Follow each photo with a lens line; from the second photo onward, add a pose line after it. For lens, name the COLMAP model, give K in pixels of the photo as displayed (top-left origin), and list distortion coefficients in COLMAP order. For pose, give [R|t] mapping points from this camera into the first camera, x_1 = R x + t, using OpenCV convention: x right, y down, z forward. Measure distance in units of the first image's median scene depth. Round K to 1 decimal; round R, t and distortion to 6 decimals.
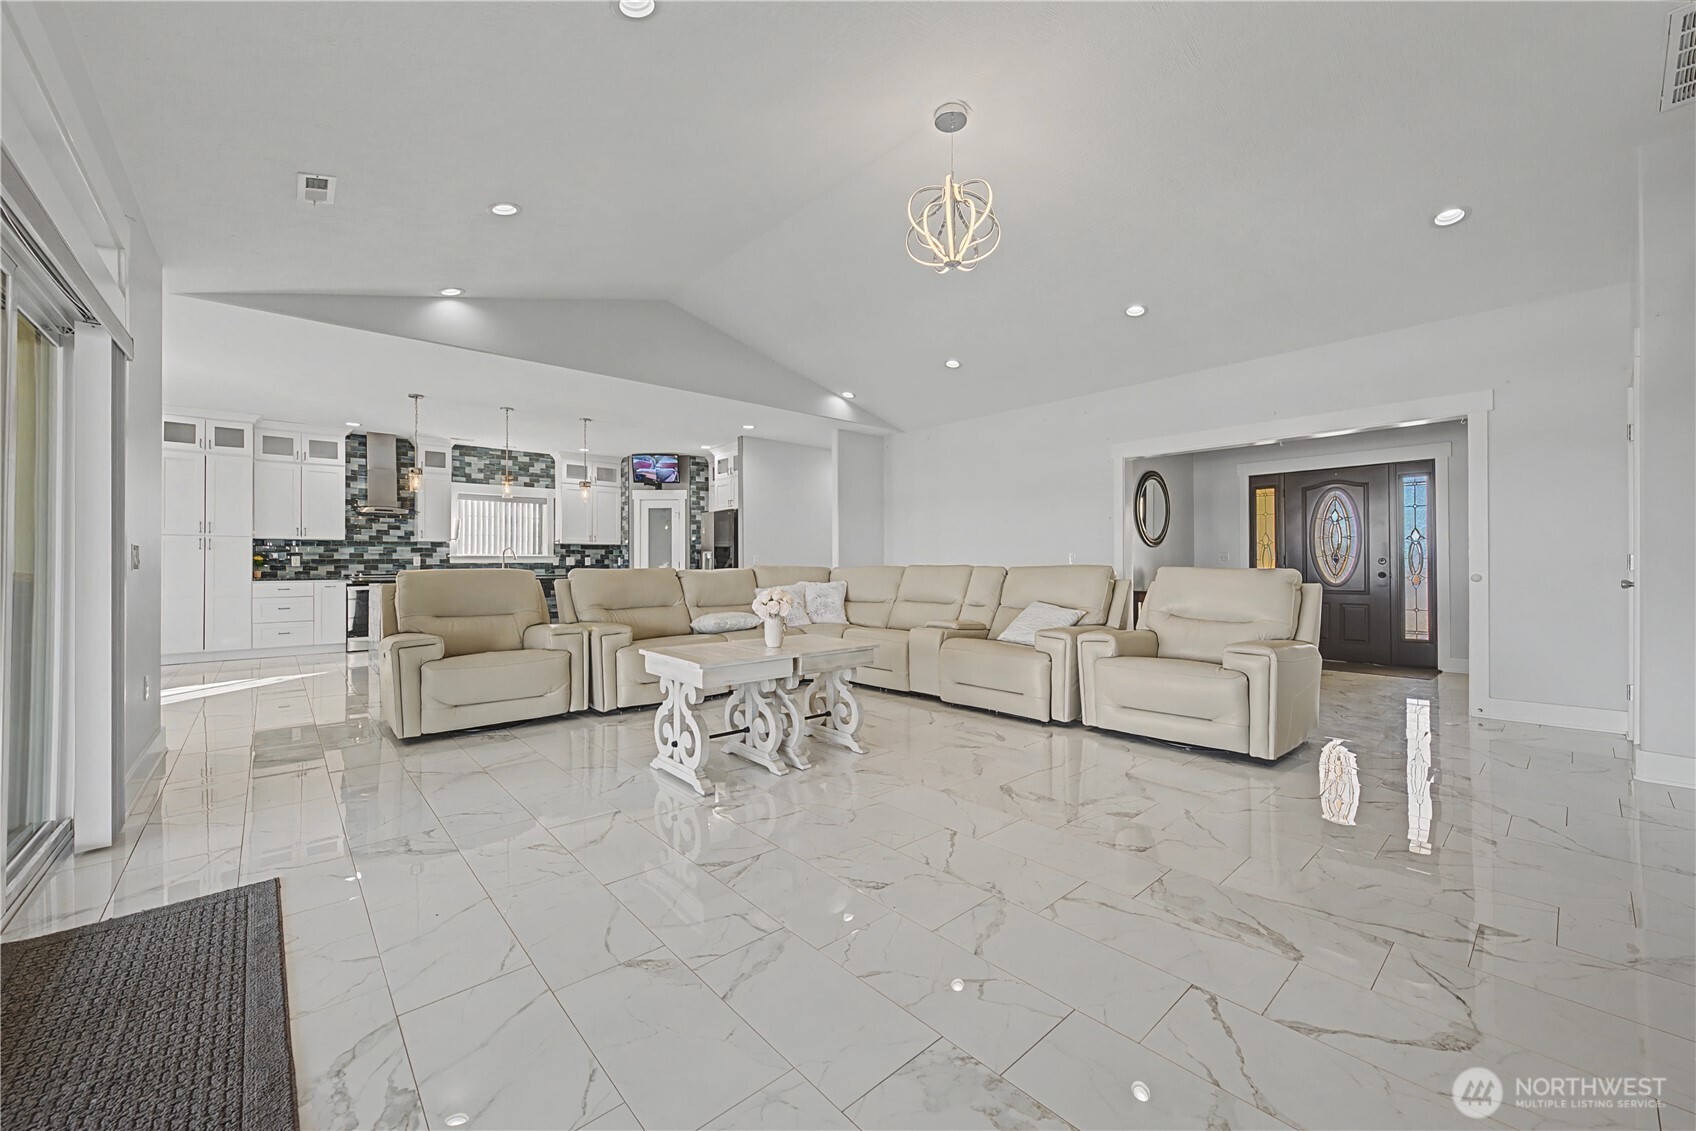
lens RADIAL K [[651.6, 0, 850.7], [0, 651.6, 561.4], [0, 0, 1]] dist [0.001487, 0.000262]
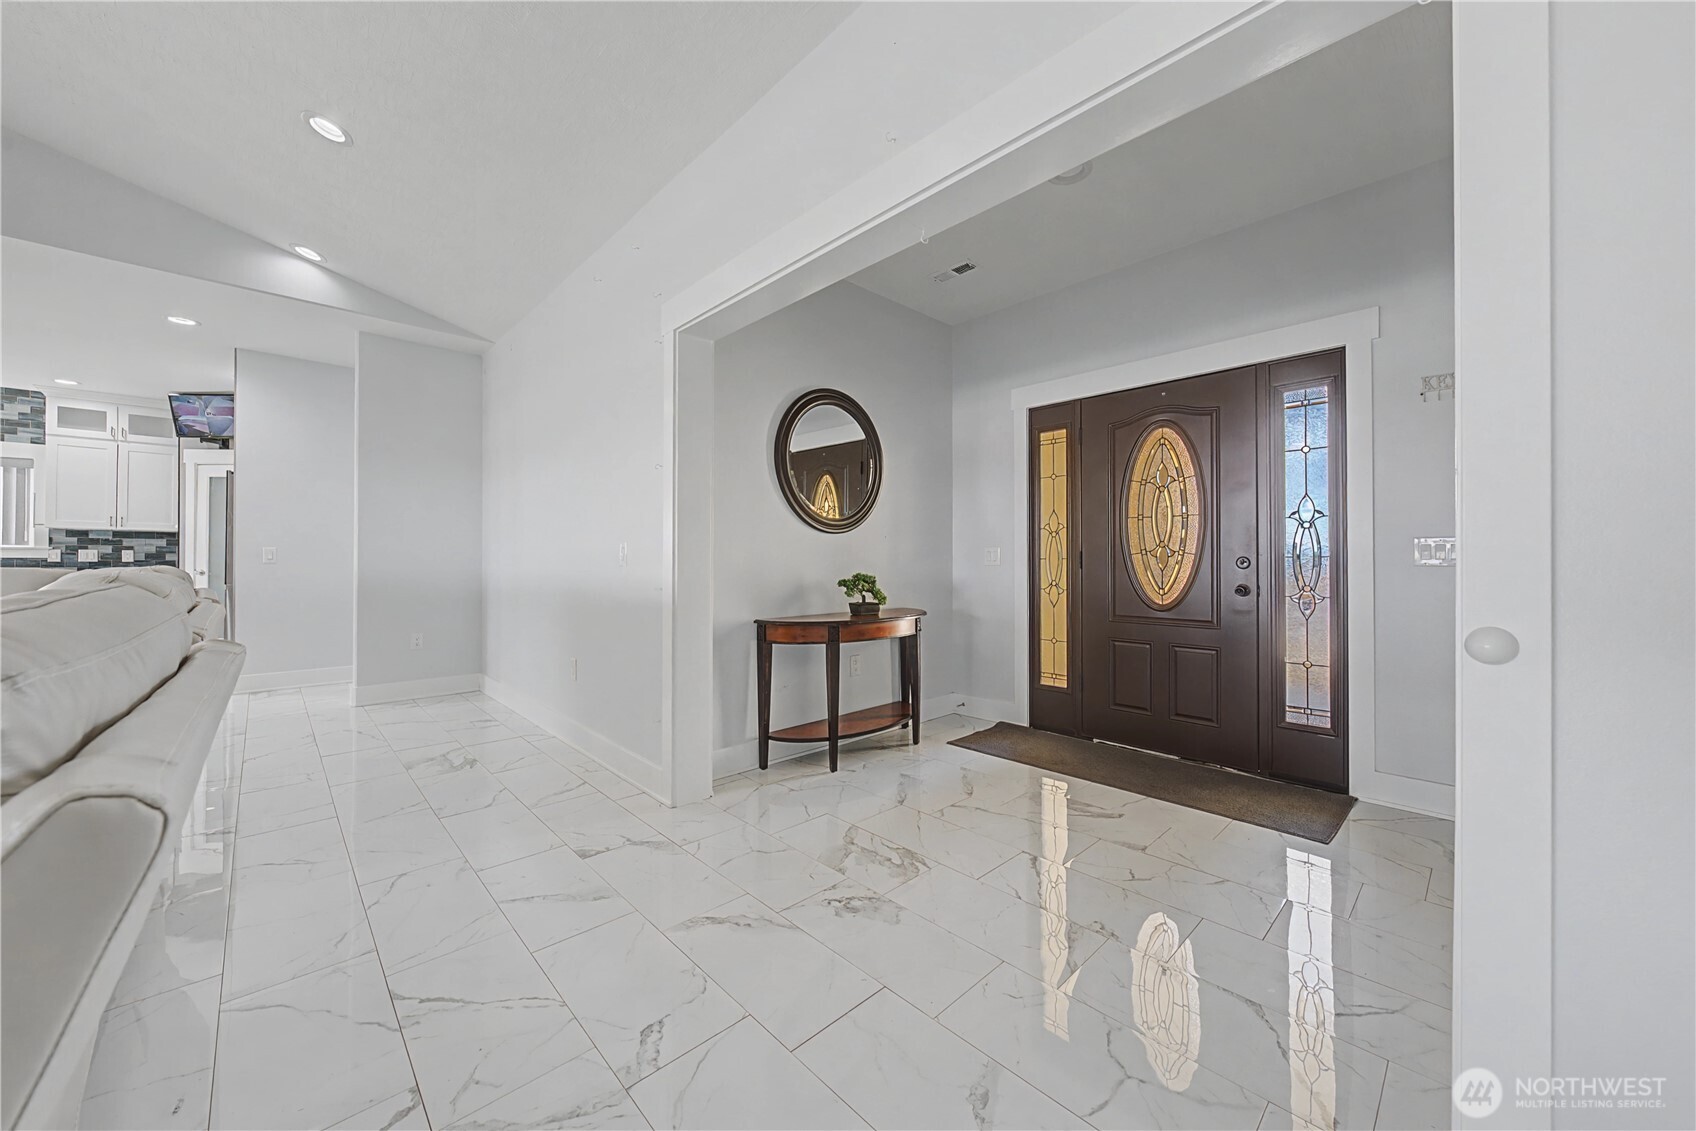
lens RADIAL K [[611.0, 0, 851.0], [0, 611.0, 557.2], [0, 0, 1]] dist [-0.000088, 0.000255]
pose [[0.999326, 0.005335, 0.036325, 0.400314], [-0.005202, 0.999979, -0.003771, -0.000805], [-0.036344, 0.003579, 0.999333, 0.437155]]
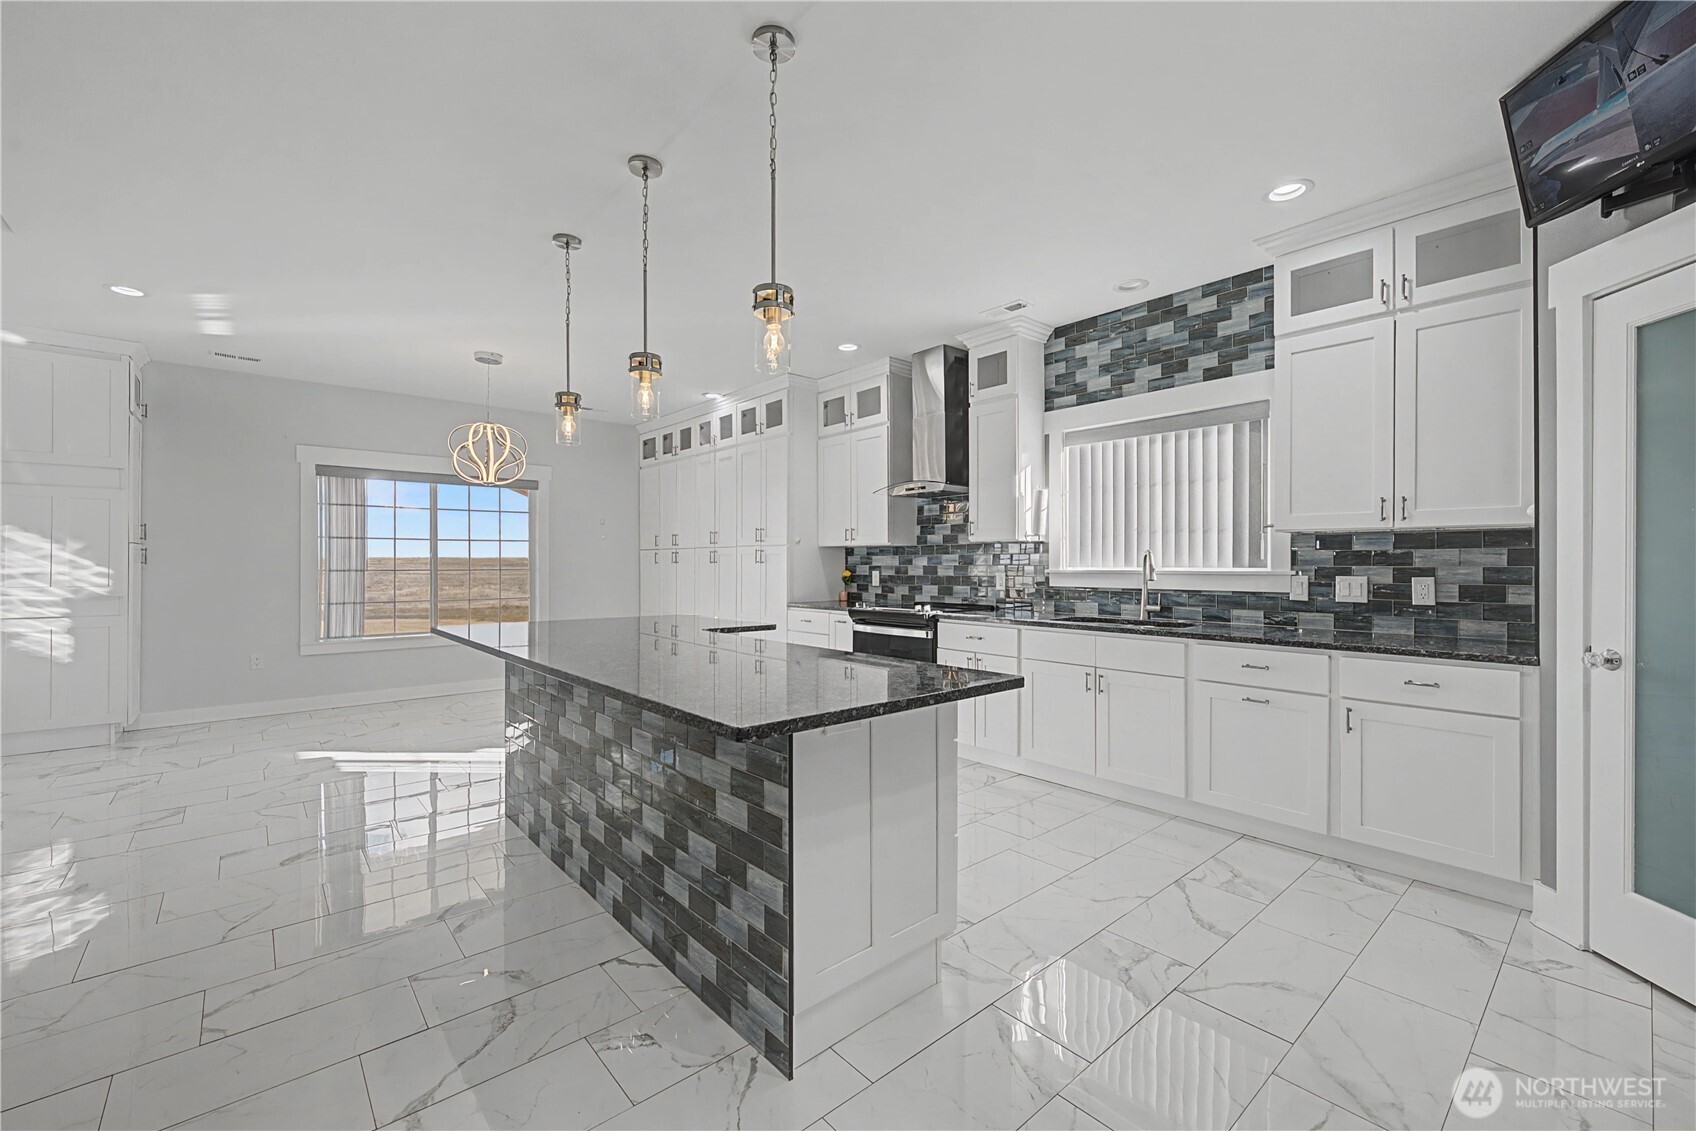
lens RADIAL K [[694.0, 0, 850.5], [0, 694.0, 563.6], [0, 0, 1]] dist [-0.001179, -0.000215]
pose [[-0.012594, 0.003562, -0.999914, -0.131298], [0.003730, 0.999987, 0.003515, -0.017839], [0.999914, -0.003685, -0.012607, 0.960138]]
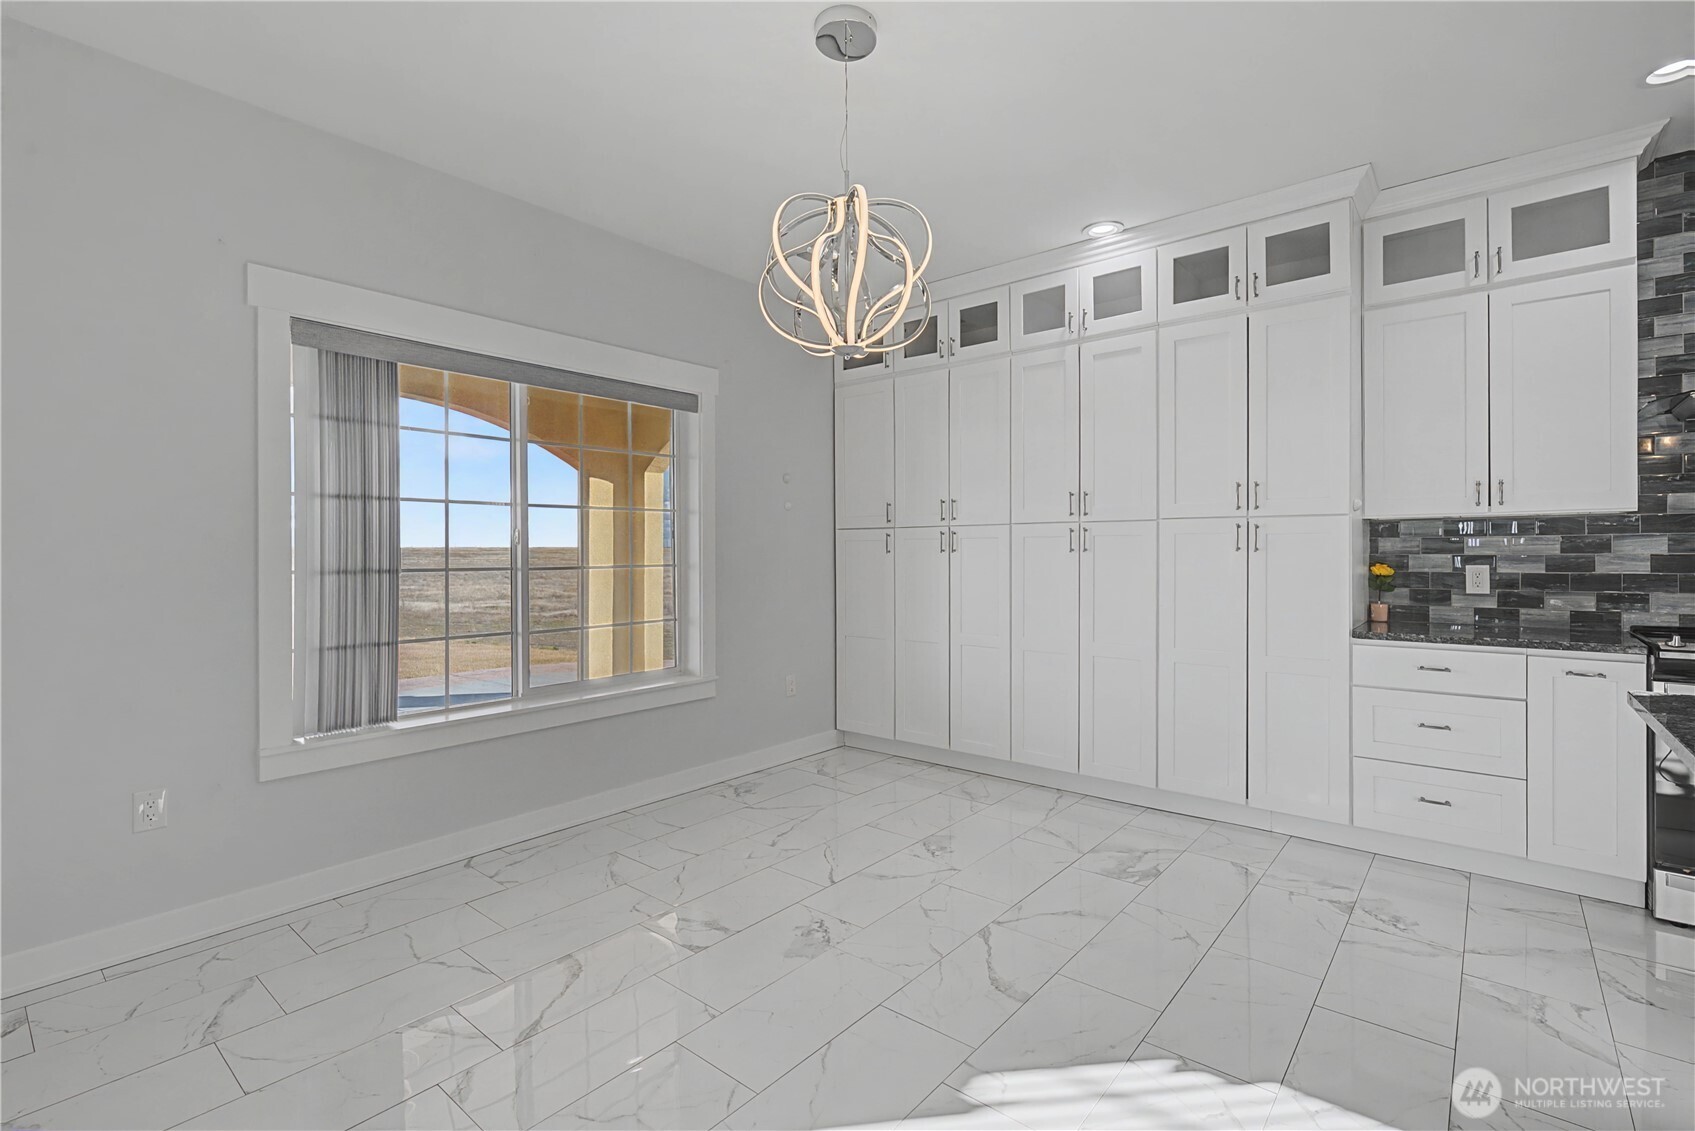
lens RADIAL K [[766.9, 0, 850.7], [0, 766.9, 554.7], [0, 0, 1]] dist [-0.002926, 0.000625]
pose [[0.141279, 0.005163, -0.989956, -0.479096], [0.008101, 0.999947, 0.006371, -0.018610], [0.989937, -0.008919, 0.141230, 0.593706]]
